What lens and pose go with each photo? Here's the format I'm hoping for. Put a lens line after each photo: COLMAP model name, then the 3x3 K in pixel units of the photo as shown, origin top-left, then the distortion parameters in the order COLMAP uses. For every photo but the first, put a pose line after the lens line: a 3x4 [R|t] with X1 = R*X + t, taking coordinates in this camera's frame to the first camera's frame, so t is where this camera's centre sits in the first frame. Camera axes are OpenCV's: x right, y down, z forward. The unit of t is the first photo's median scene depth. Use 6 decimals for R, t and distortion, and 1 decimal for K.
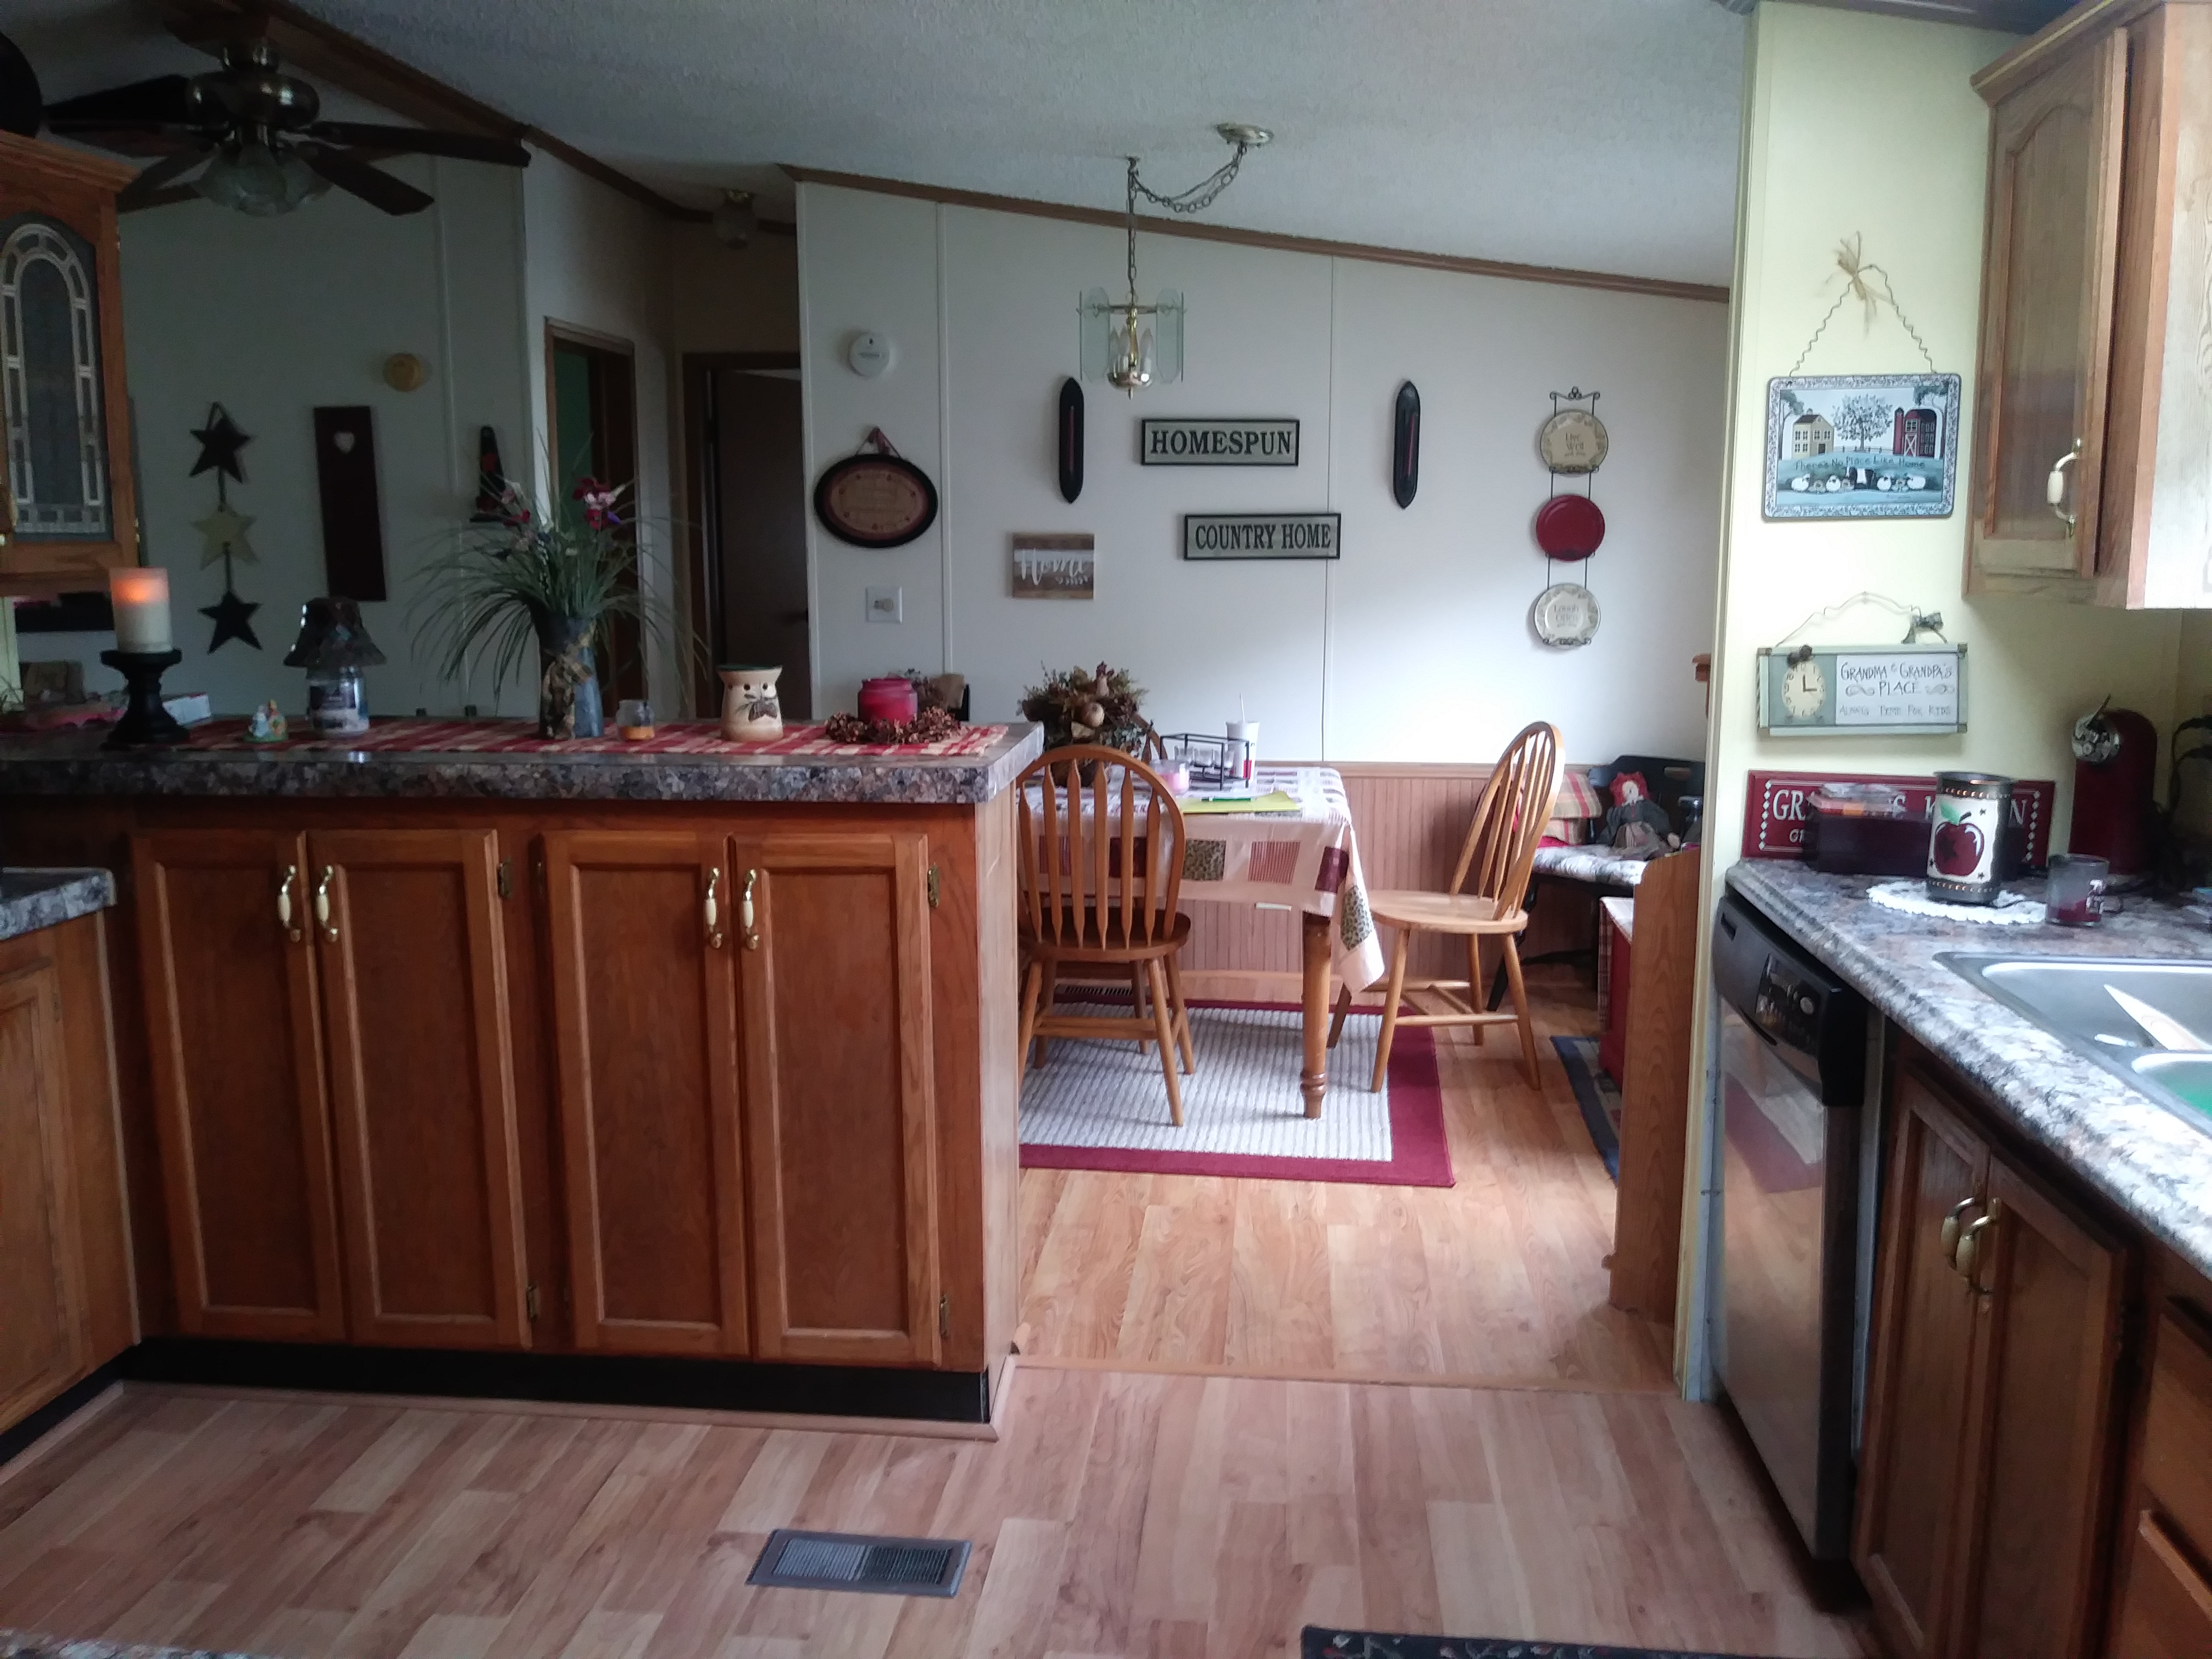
lens RADIAL K [[1821.1, 0, 1106.0], [0, 1821.1, 829.5], [0, 0, 1]] dist [0.059102, -0.000309]
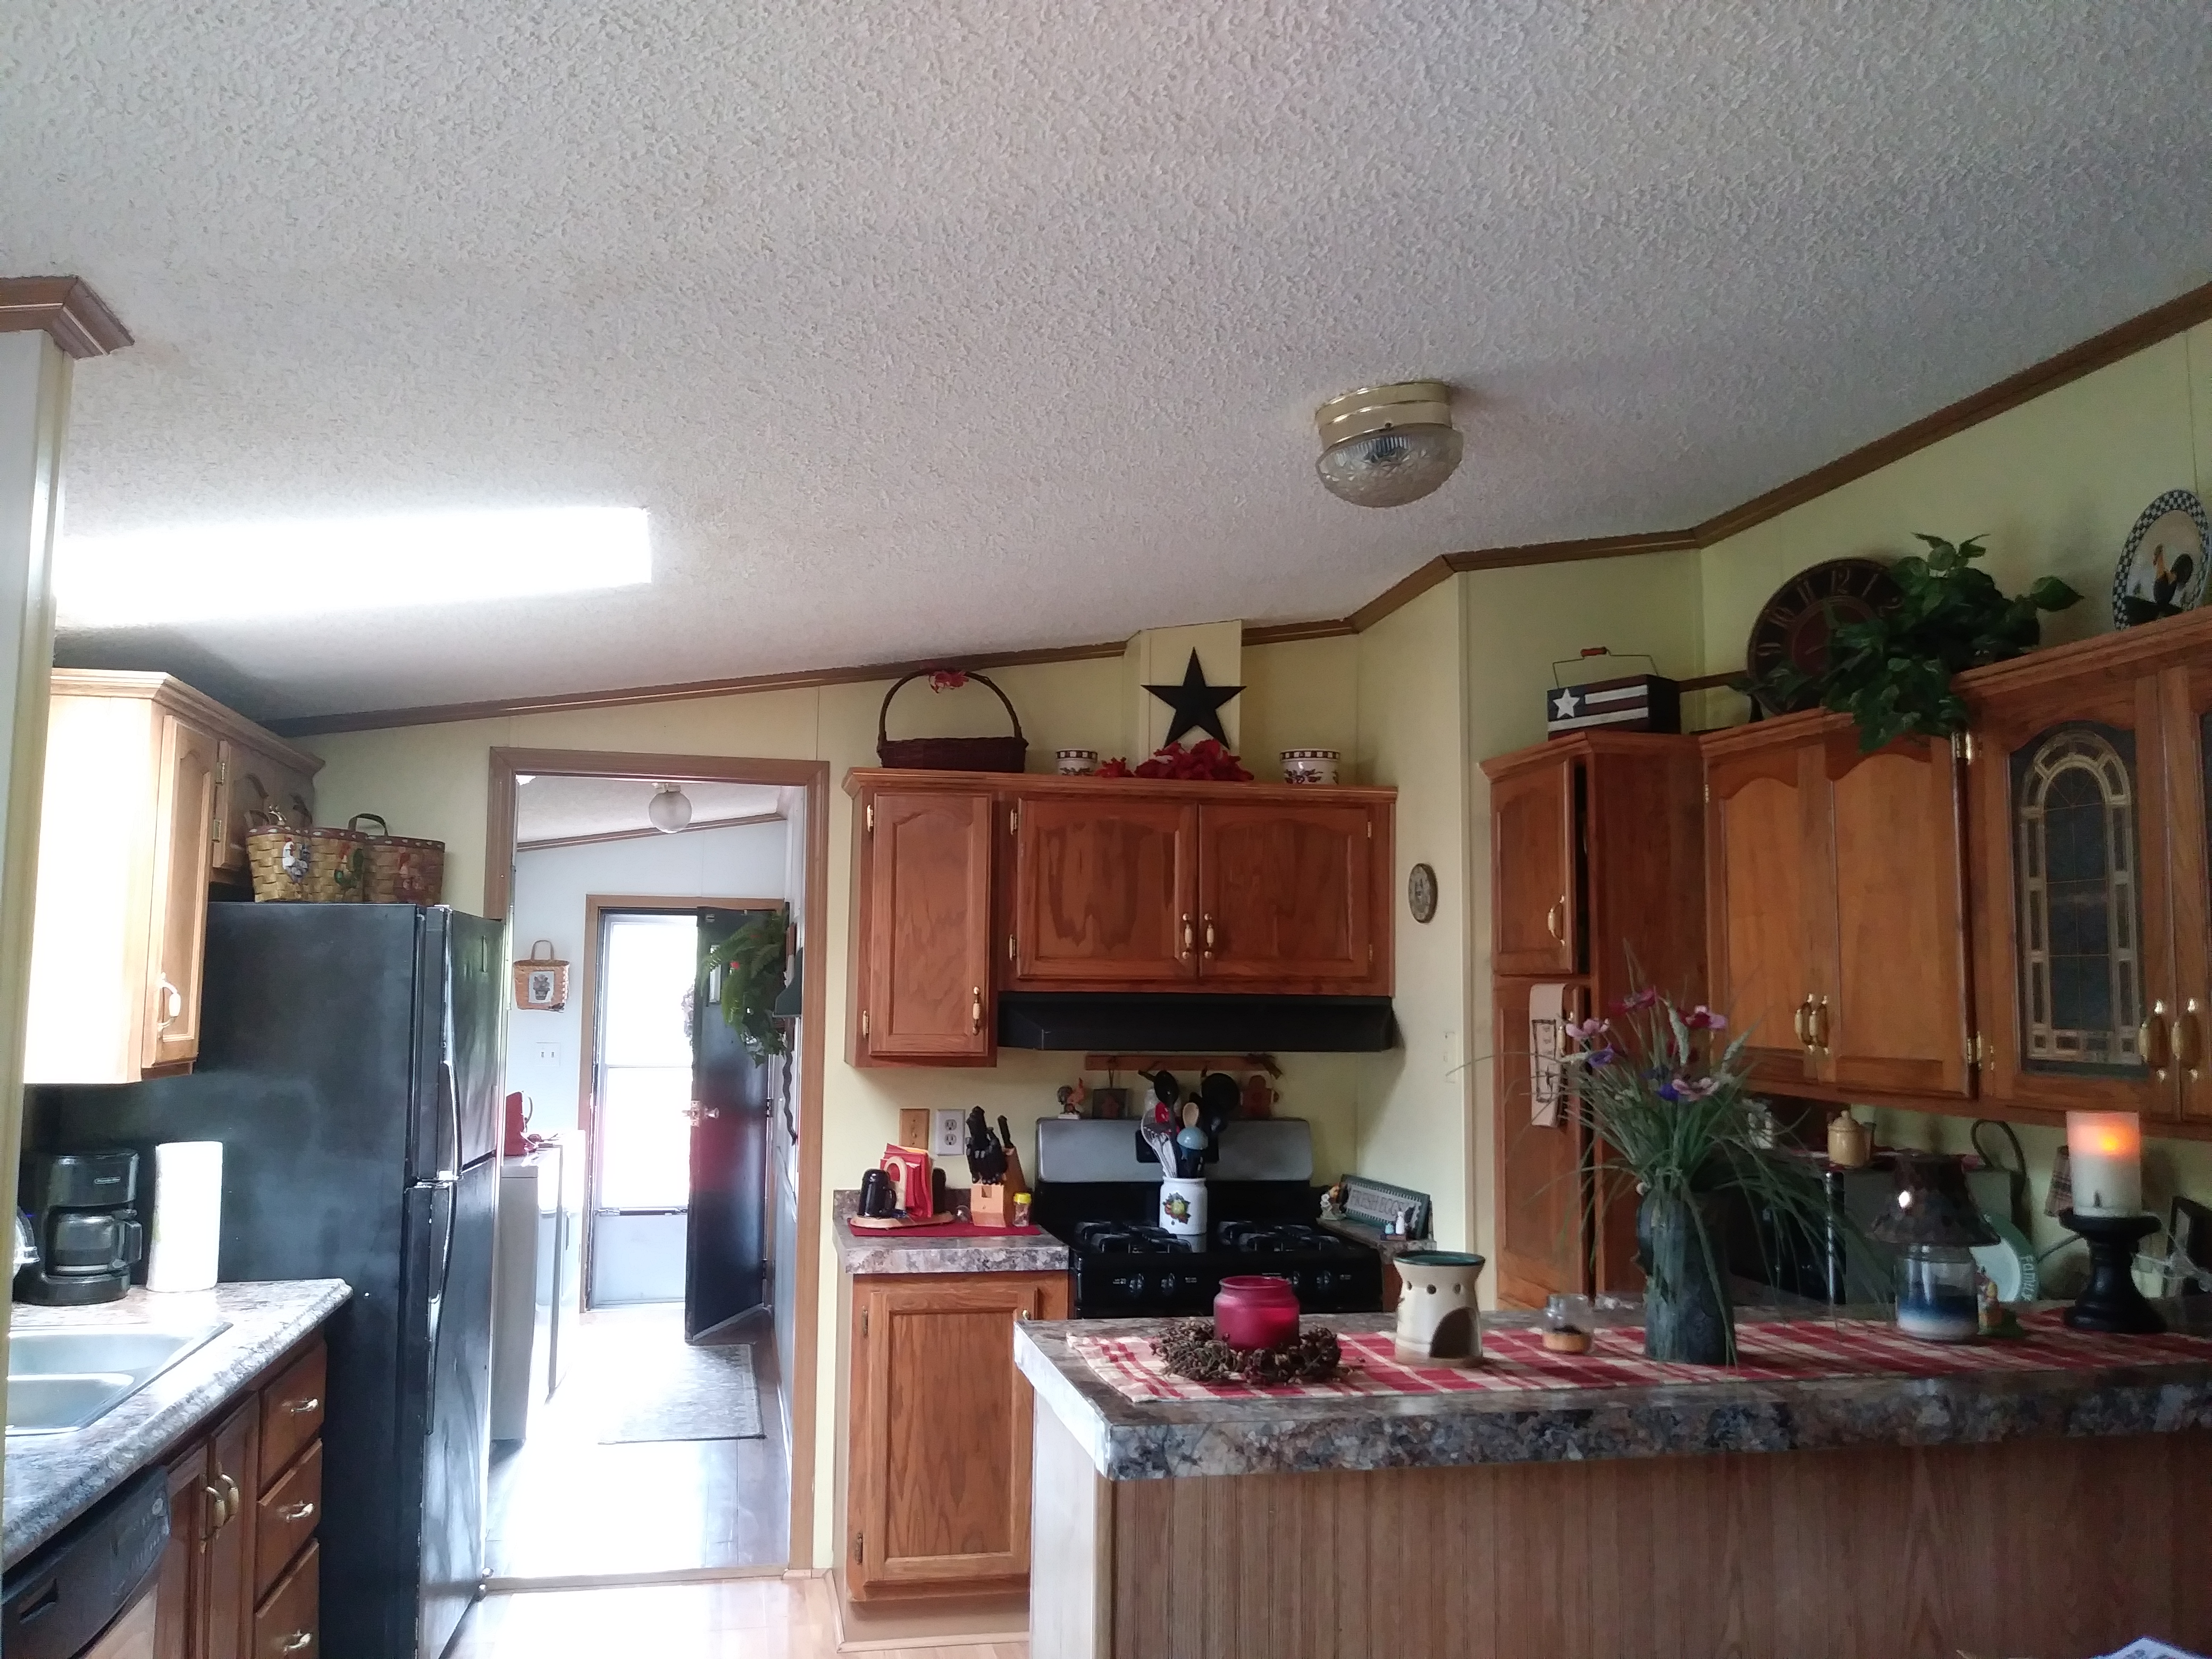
lens RADIAL K [[1821.1, 0, 1106.0], [0, 1821.1, 829.5], [0, 0, 1]] dist [0.059102, -0.000309]
pose [[-0.952689, -0.030840, -0.302377, 0.157018], [-0.051700, 0.996784, 0.061226, -0.298744], [0.299516, 0.073963, -0.951220, 1.682798]]
